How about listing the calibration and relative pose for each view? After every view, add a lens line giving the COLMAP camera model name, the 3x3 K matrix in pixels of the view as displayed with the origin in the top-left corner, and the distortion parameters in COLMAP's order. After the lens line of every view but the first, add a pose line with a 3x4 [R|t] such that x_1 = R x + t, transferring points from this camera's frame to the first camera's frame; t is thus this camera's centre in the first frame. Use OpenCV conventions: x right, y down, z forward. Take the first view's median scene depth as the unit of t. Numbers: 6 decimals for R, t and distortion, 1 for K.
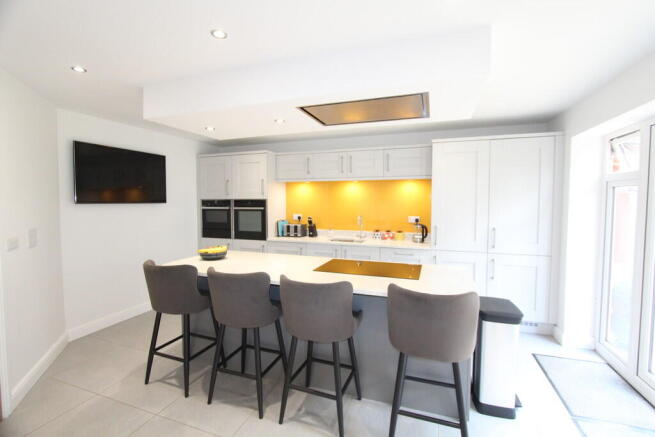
lens RADIAL K [[300.6, 0, 327.6], [0, 300.6, 212.1], [0, 0, 1]] dist [-0.002556, -0.000009]
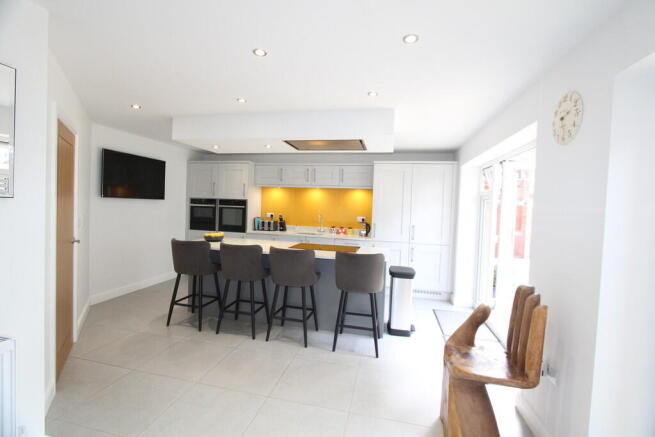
lens RADIAL K [[300.6, 0, 323.5], [0, 300.6, 217.9], [0, 0, 1]] dist [-0.002556, -0.000009]
pose [[0.992538, 0.029948, 0.118205, -0.044512], [-0.030381, 0.999537, 0.001859, 0.029419], [-0.118094, -0.005436, 0.992988, -0.398272]]
